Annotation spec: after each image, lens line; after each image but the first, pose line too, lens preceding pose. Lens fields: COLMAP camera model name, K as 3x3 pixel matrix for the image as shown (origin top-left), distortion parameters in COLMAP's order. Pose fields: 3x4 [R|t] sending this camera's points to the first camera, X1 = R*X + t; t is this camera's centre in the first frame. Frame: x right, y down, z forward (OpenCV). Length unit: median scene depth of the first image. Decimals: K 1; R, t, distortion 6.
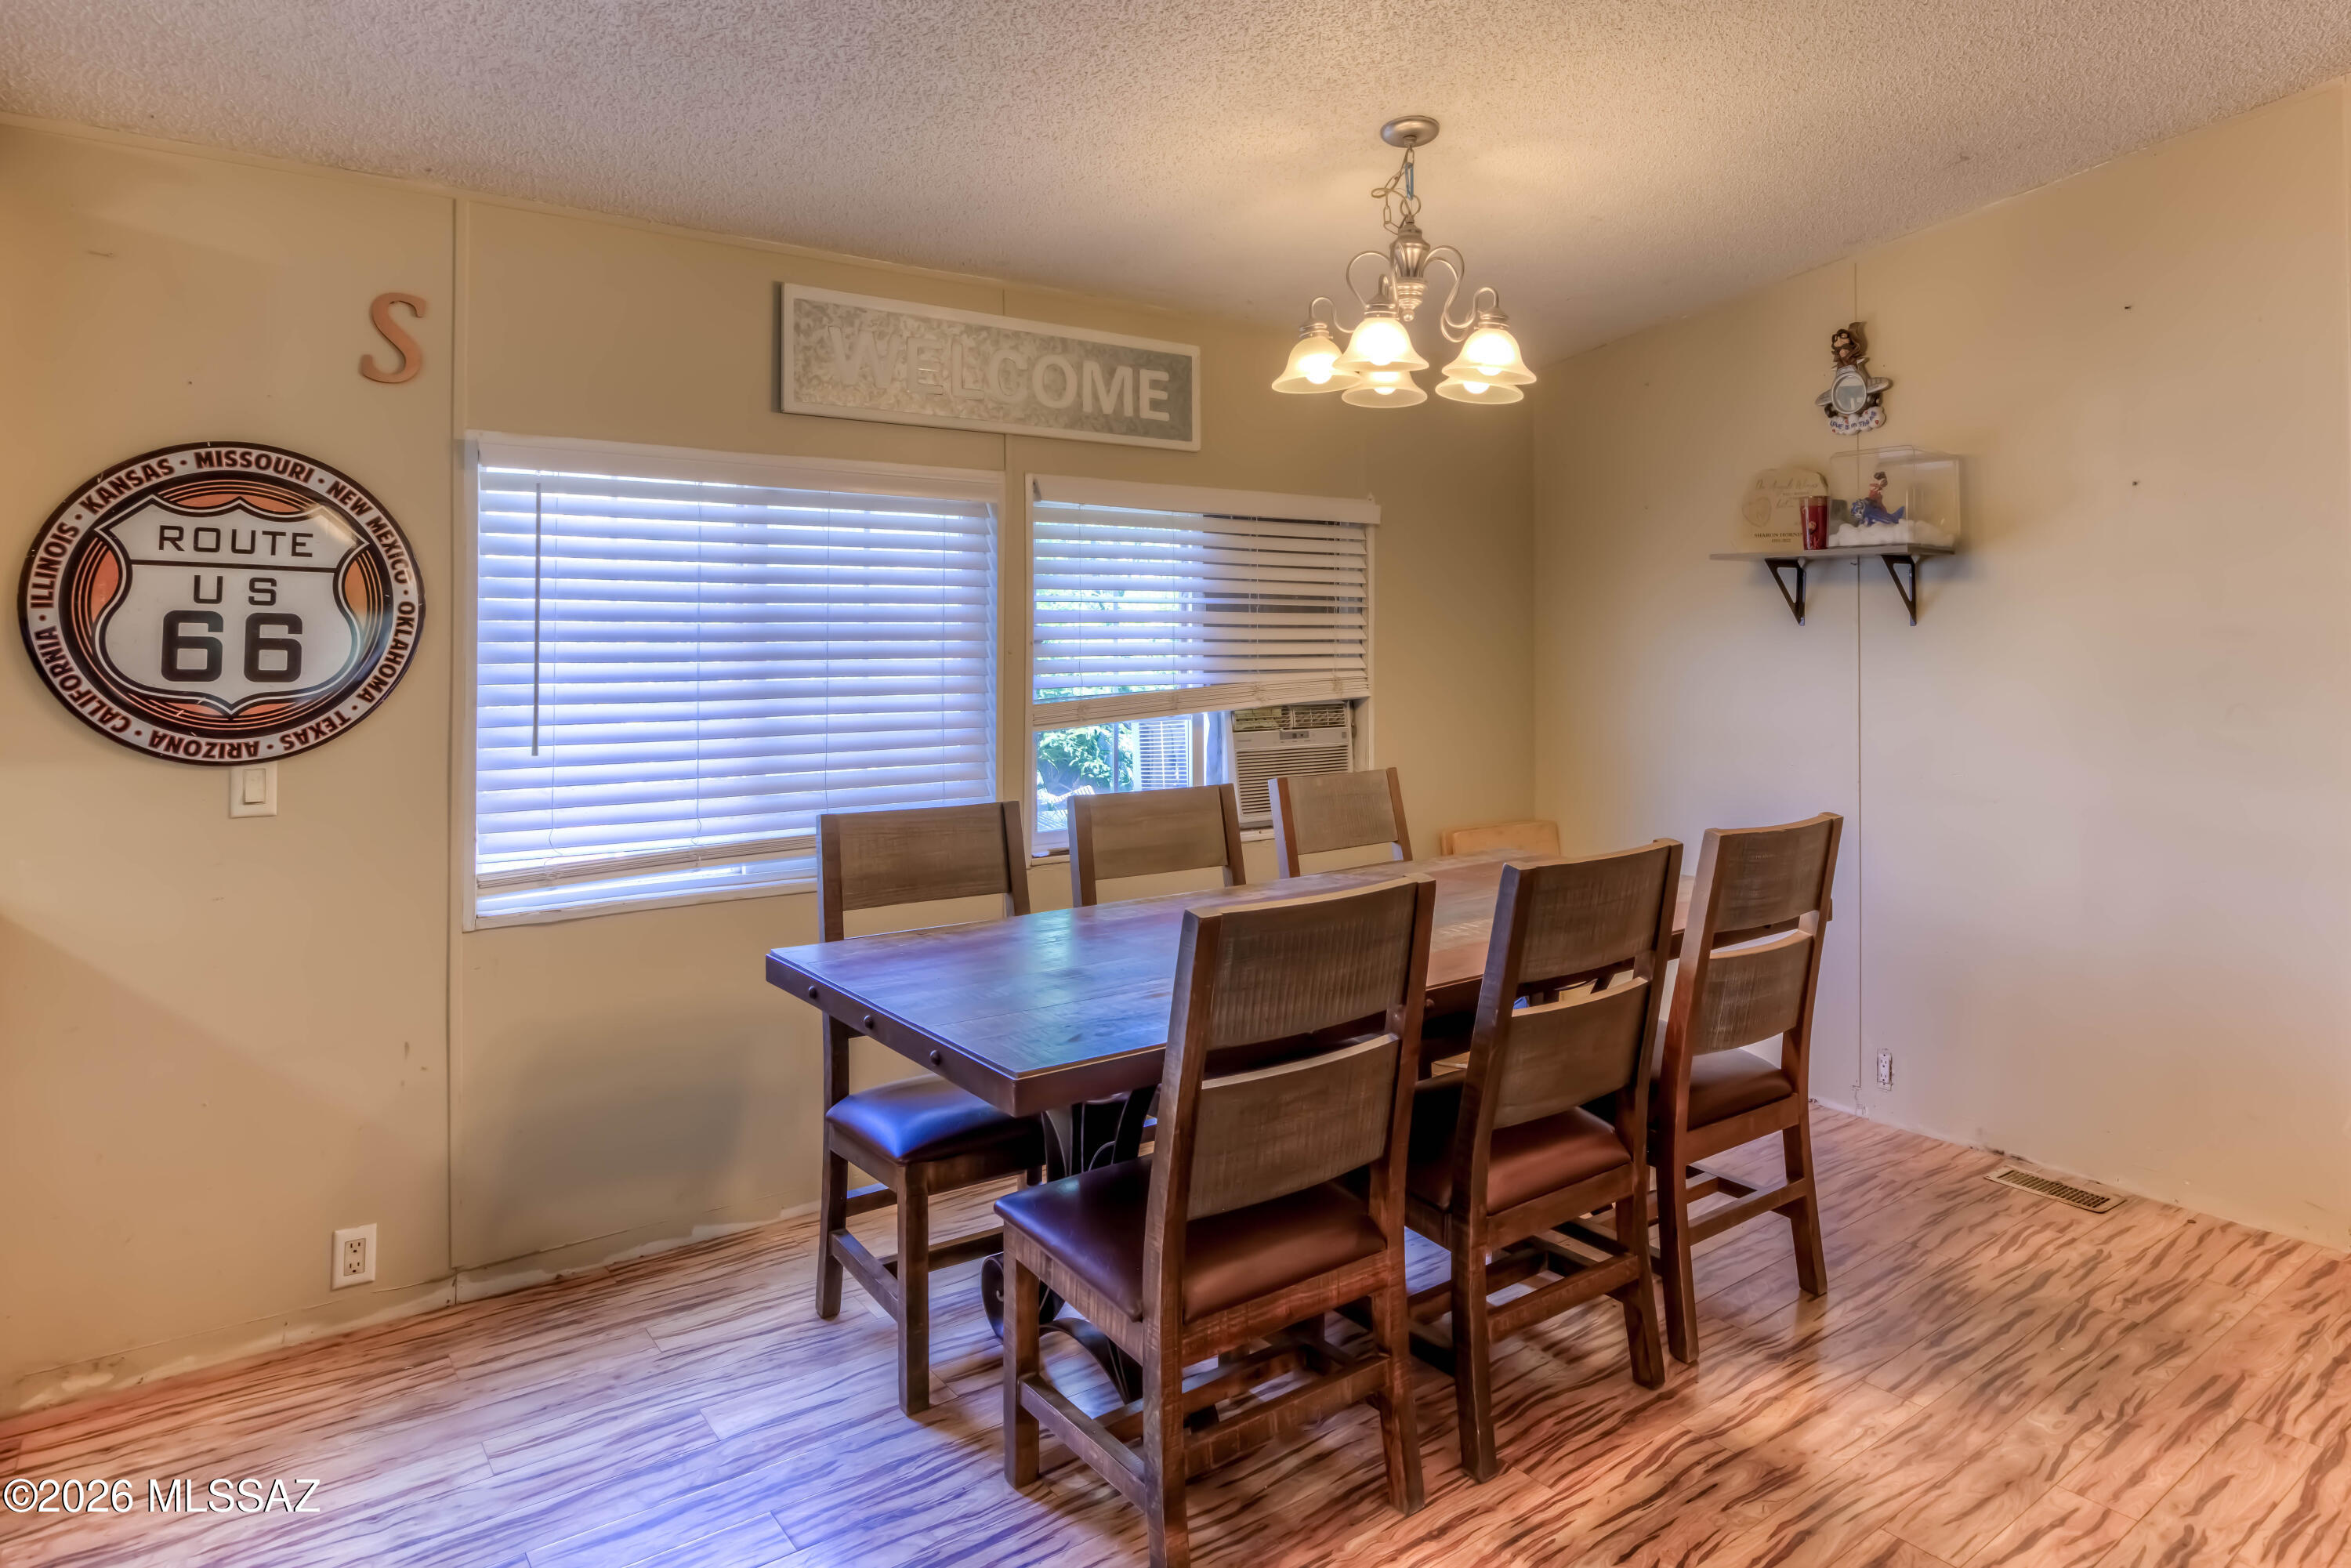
lens RADIAL K [[1498.2, 0, 1277.5], [0, 1498.2, 625.3], [0, 0, 1]] dist [-0.014241, 0.003998]
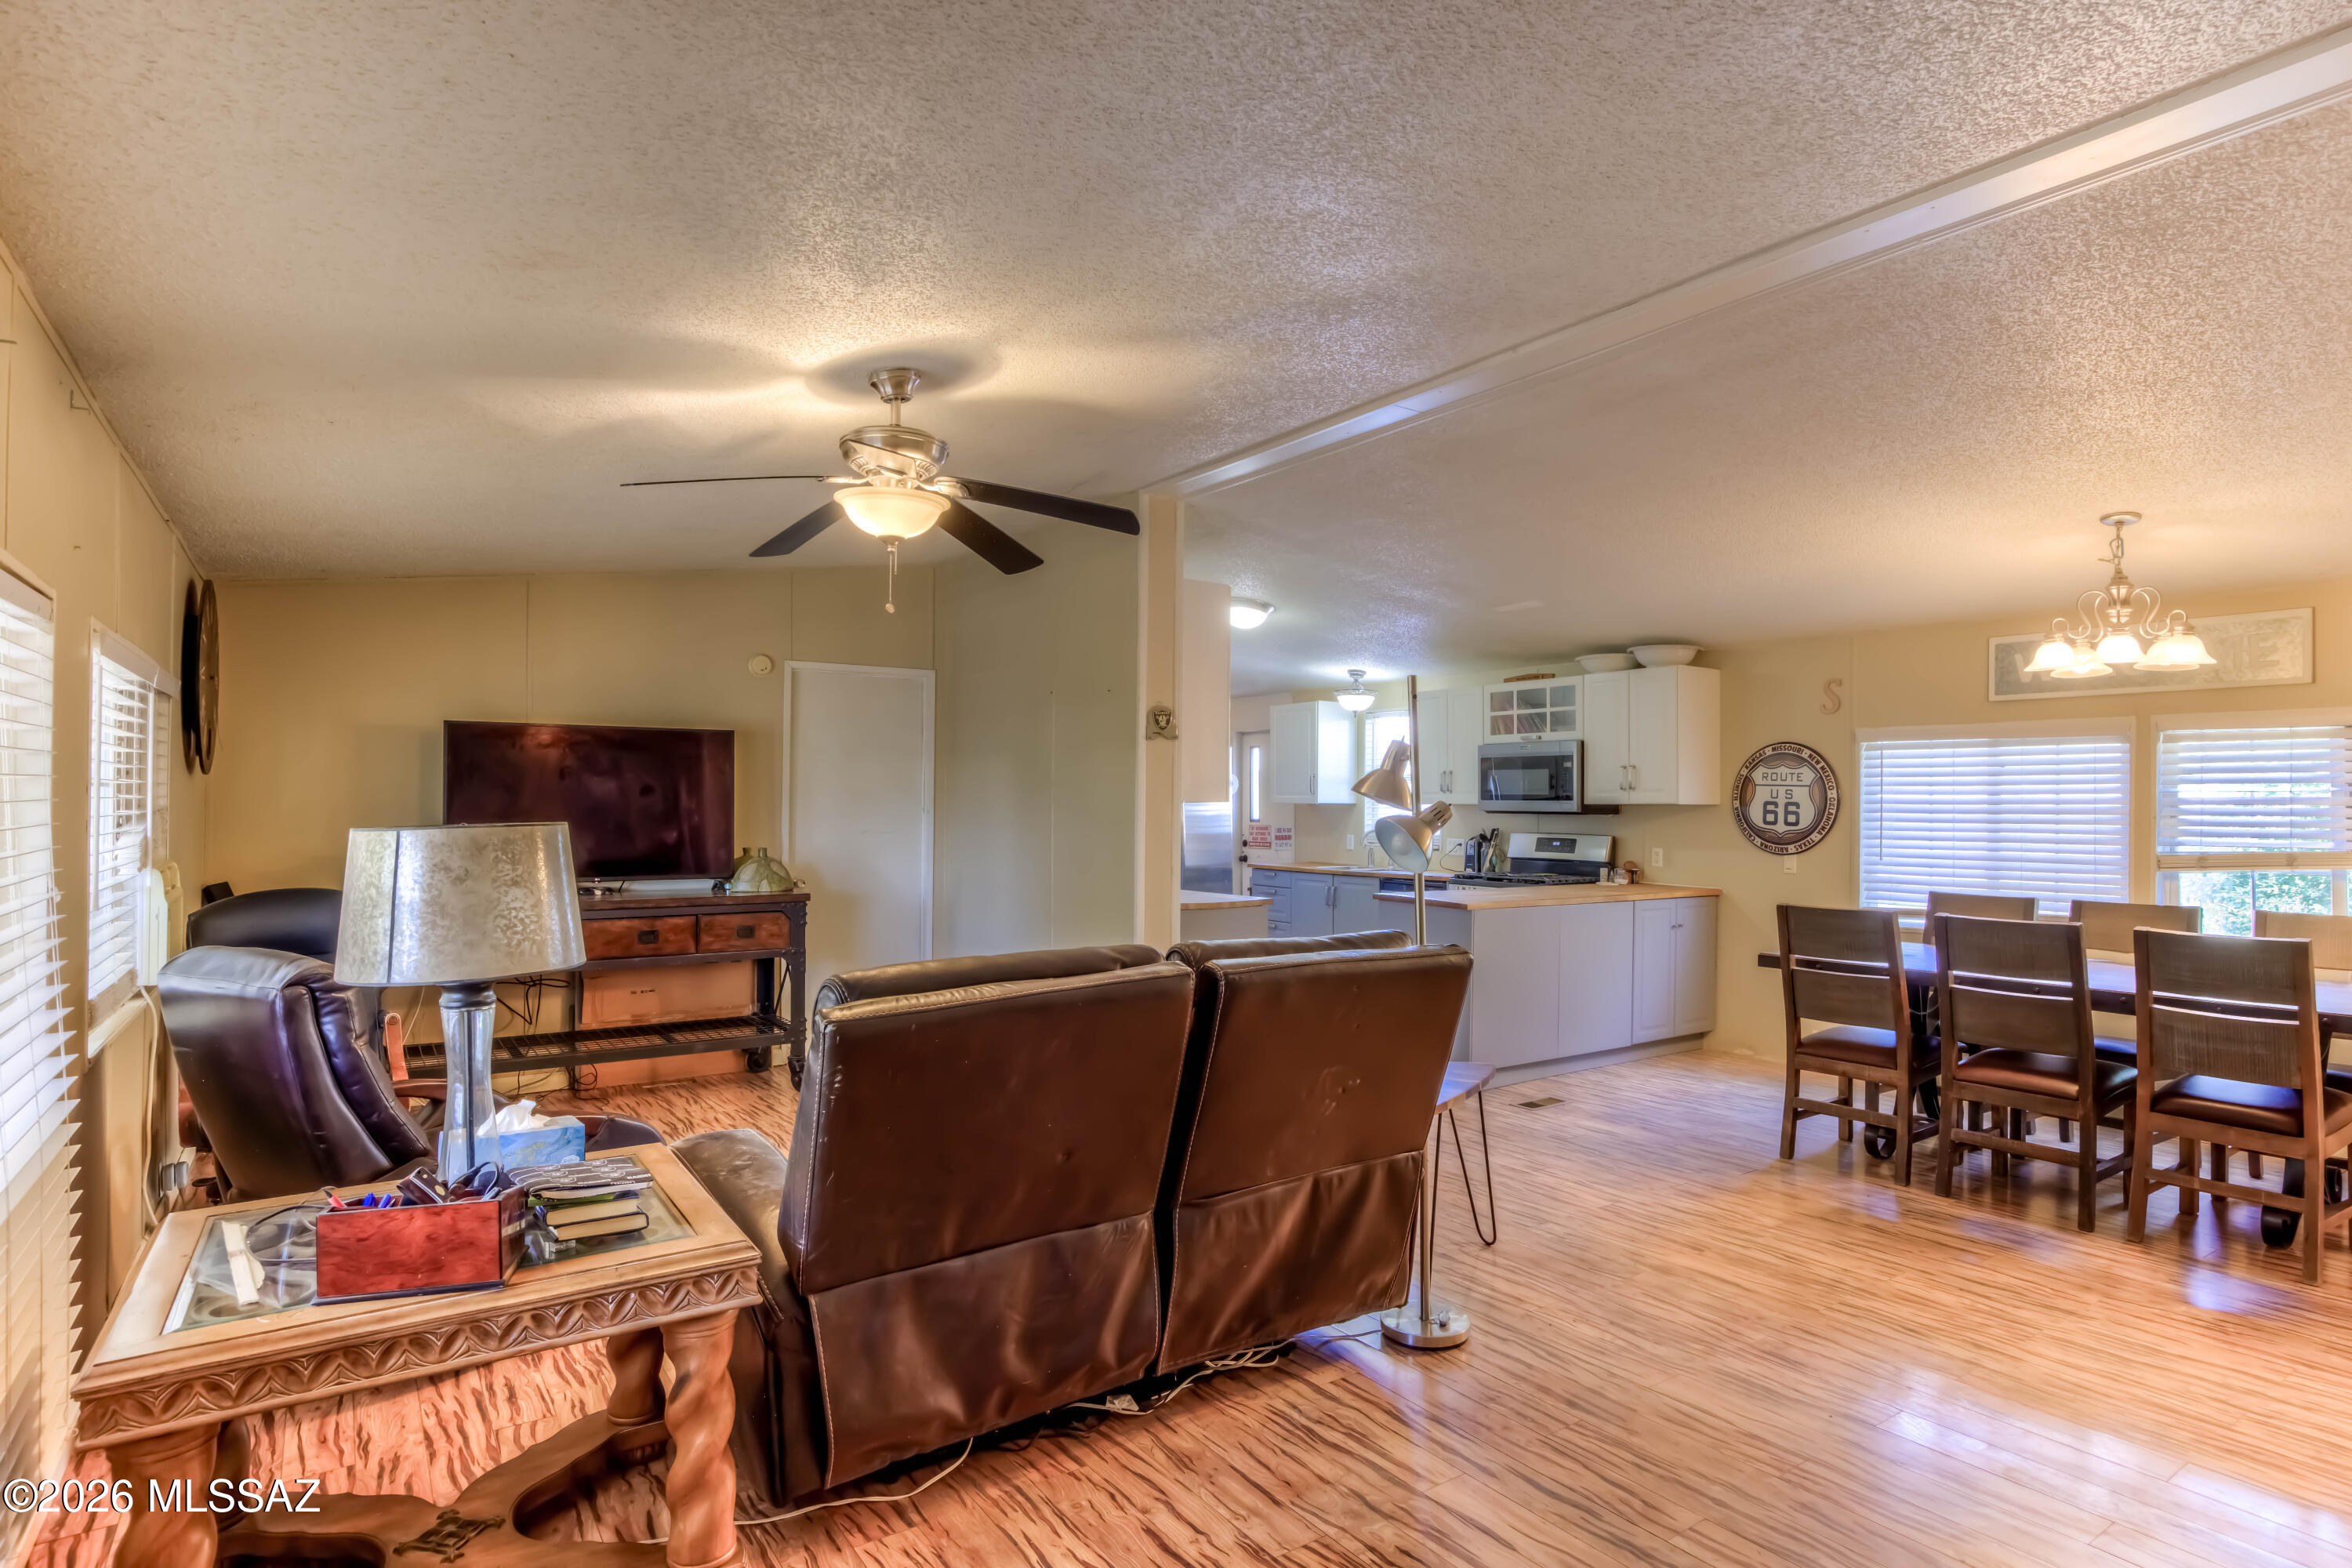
lens RADIAL K [[1285.7, 0, 1177.0], [0, 1285.7, 786.1], [0, 0, 1]] dist [-0.022099, 0.007625]
pose [[-0.110632, -0.016047, -0.993732, 1.762714], [-0.003836, 0.999869, -0.015719, 0.004331], [0.993854, 0.002073, -0.110679, 0.103246]]
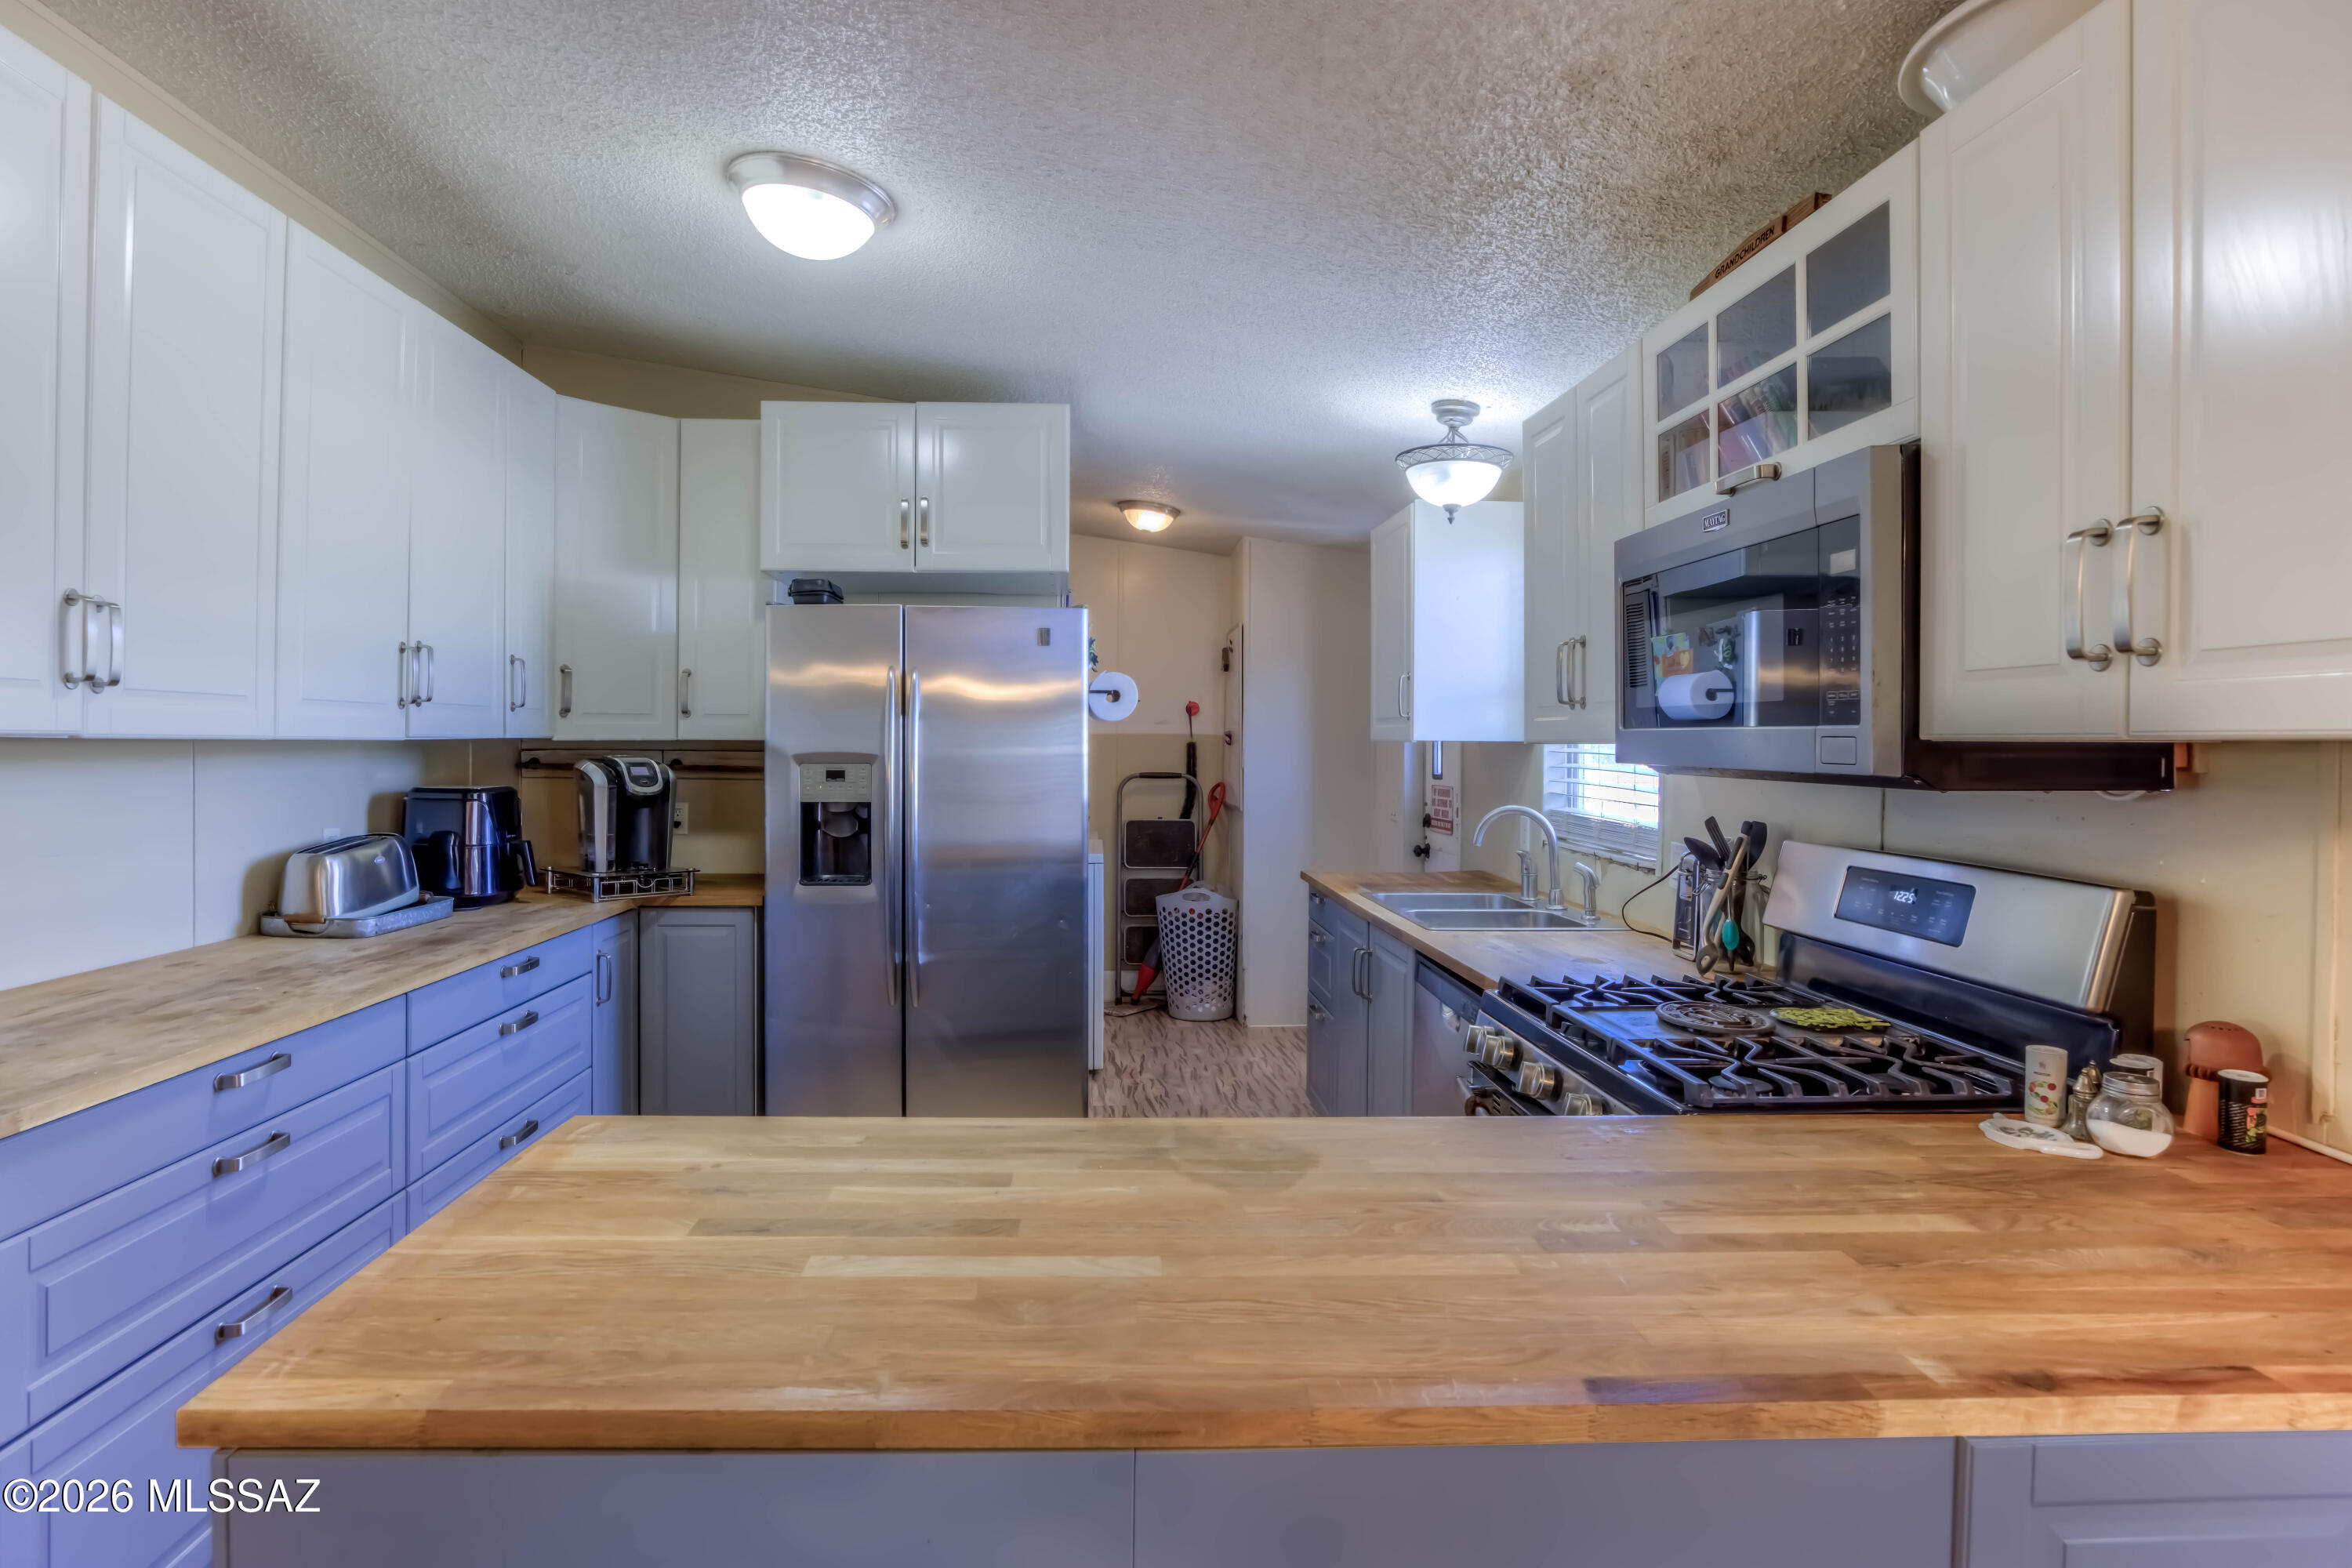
lens RADIAL K [[1285.7, 0, 1107.0], [0, 1285.7, 741.9], [0, 0, 1]] dist [-0.022099, 0.007625]
pose [[-0.616092, -0.004047, -0.787664, -0.214582], [-0.005226, 0.999986, -0.001051, -0.000088], [0.787657, 0.003469, -0.616104, 0.682437]]
